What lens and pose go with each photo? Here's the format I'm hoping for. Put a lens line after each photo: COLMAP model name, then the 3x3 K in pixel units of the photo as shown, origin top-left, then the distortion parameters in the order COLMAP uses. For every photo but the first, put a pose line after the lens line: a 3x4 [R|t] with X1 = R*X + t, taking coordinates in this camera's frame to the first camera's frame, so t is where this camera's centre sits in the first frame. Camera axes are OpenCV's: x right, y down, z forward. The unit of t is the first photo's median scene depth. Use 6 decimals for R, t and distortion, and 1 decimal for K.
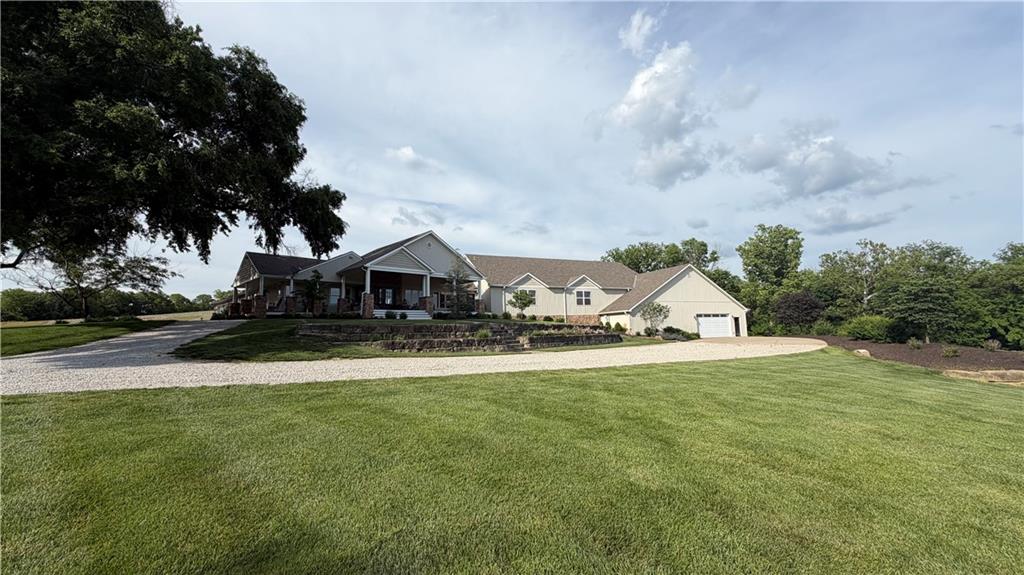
lens RADIAL K [[419.4, 0, 512.0], [0, 419.4, 287.5], [0, 0, 1]] dist [0.000643, 0.000013]
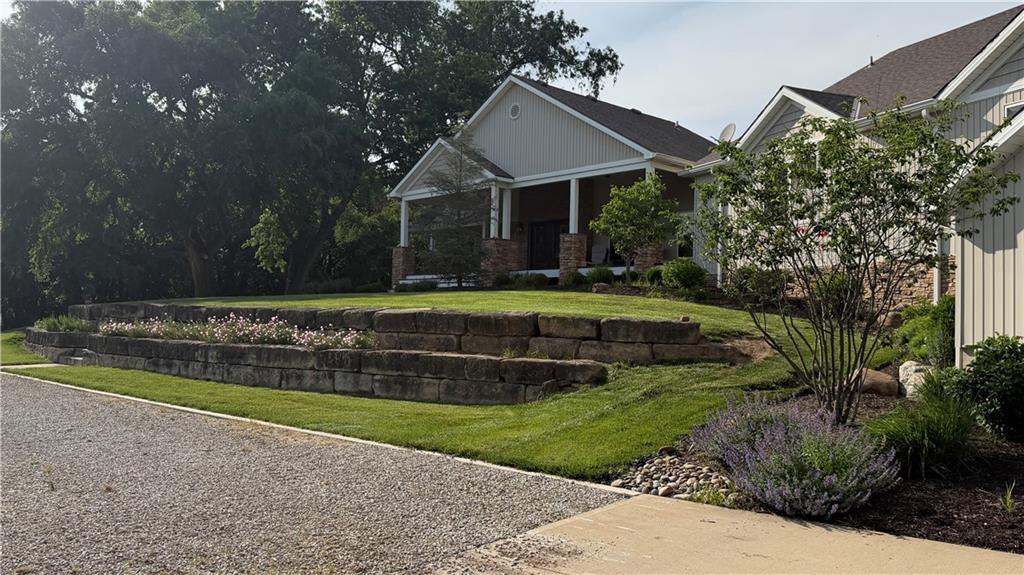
lens RADIAL K [[849.6, 0, 518.3], [0, 849.6, 287.2], [0, 0, 1]] dist [0.105735, -0.179804]
pose [[-0.037893, -0.014129, -0.999182, 0.501741], [0.090956, 0.995701, -0.017529, 0.067444], [0.995134, -0.091546, -0.036445, 0.811635]]
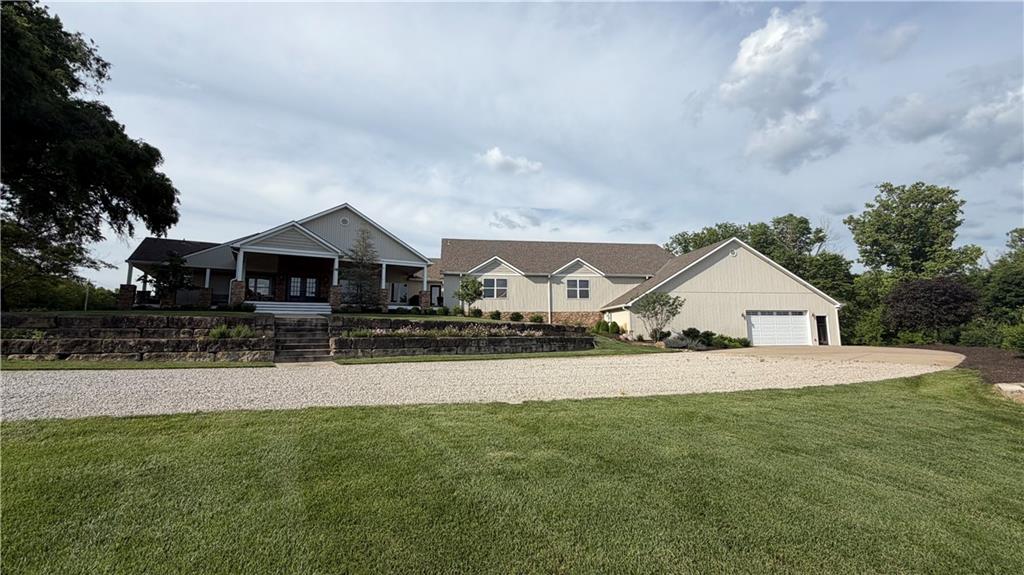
lens RADIAL K [[412.9, 0, 511.6], [0, 412.9, 283.8], [0, 0, 1]] dist [-0.009034, 0.000382]
pose [[0.963848, -0.016730, -0.265927, 0.250204], [0.012189, 0.999751, -0.018717, 0.028141], [0.266174, 0.014799, 0.963811, 0.265111]]
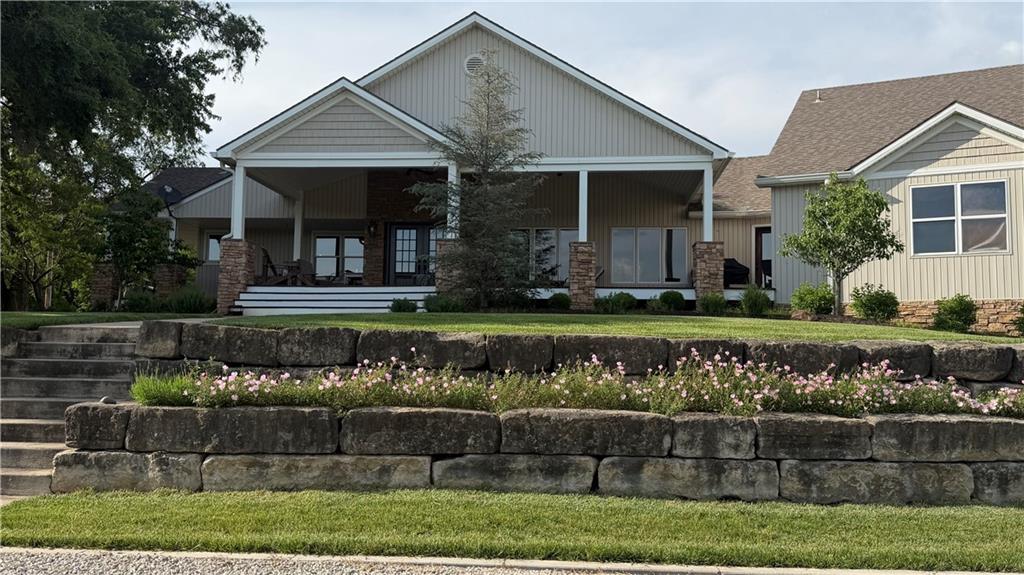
lens RADIAL K [[849.6, 0, 518.3], [0, 849.6, 287.2], [0, 0, 1]] dist [0.105735, -0.179804]
pose [[0.631890, -0.034374, -0.774295, 0.223428], [0.054768, 0.998499, 0.000368, 0.044044], [0.773121, -0.042639, 0.632824, 0.507860]]
